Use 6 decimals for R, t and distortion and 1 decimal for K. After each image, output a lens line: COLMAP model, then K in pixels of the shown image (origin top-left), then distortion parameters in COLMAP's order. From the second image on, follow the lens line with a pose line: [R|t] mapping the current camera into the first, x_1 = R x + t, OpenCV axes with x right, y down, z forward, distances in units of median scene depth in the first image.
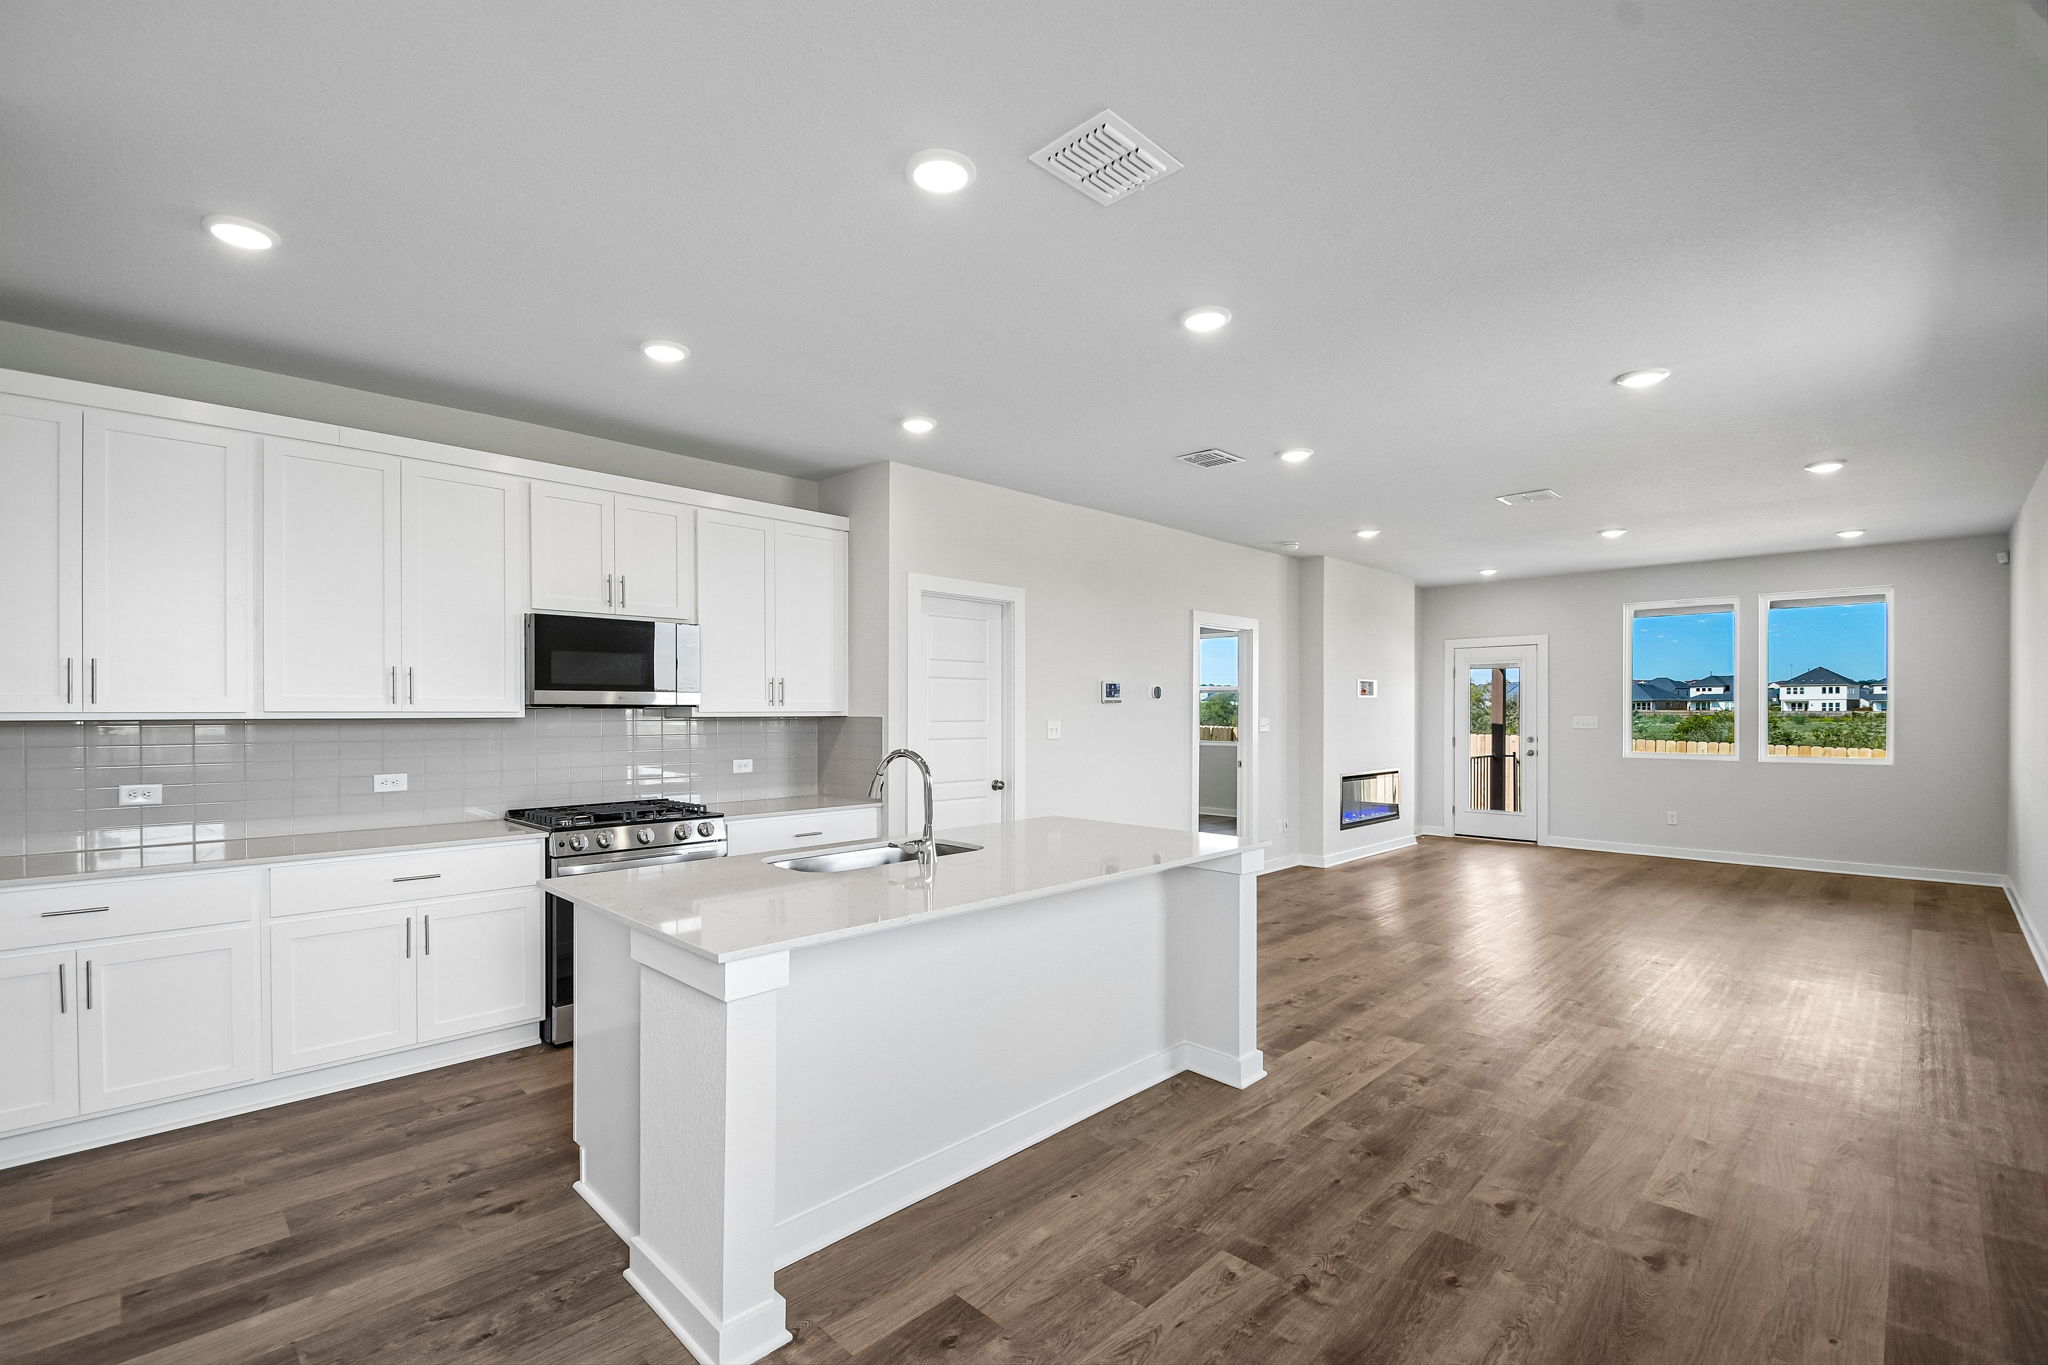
lens RADIAL K [[903.5, 0, 1019.7], [0, 903.5, 720.9], [0, 0, 1]] dist [0.010546, -0.014377]
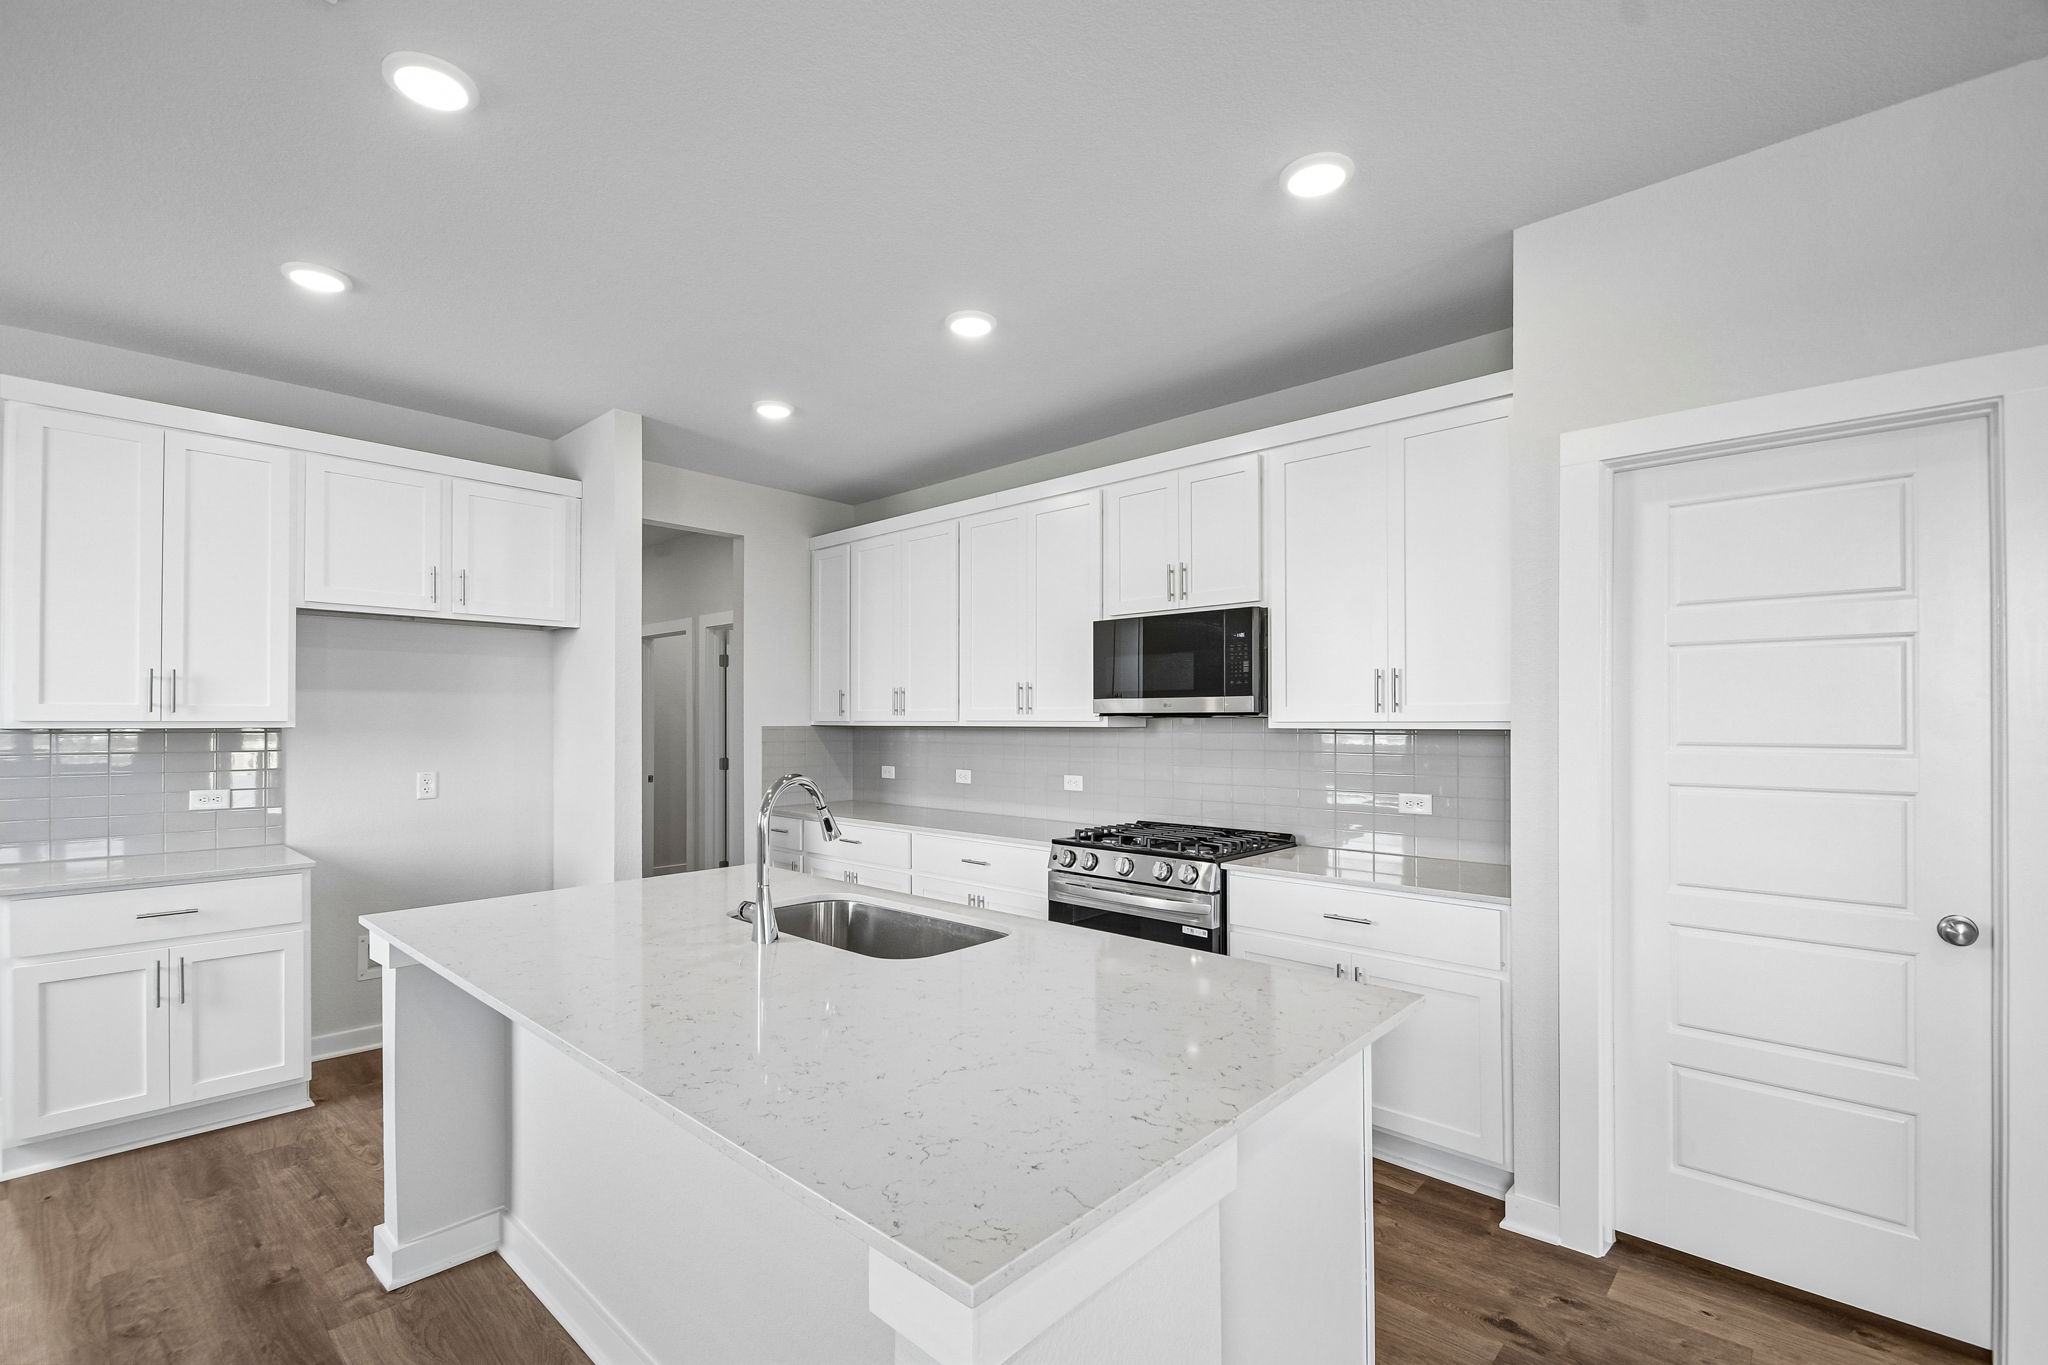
lens RADIAL K [[911.0, 0, 1013.3], [0, 911.0, 720.4], [0, 0, 1]] dist [0.014544, -0.015909]
pose [[0.031076, -0.002685, -0.999513, 0.296731], [-0.014070, 0.999896, -0.003123, -0.004265], [0.999418, 0.014161, 0.031035, 0.580484]]
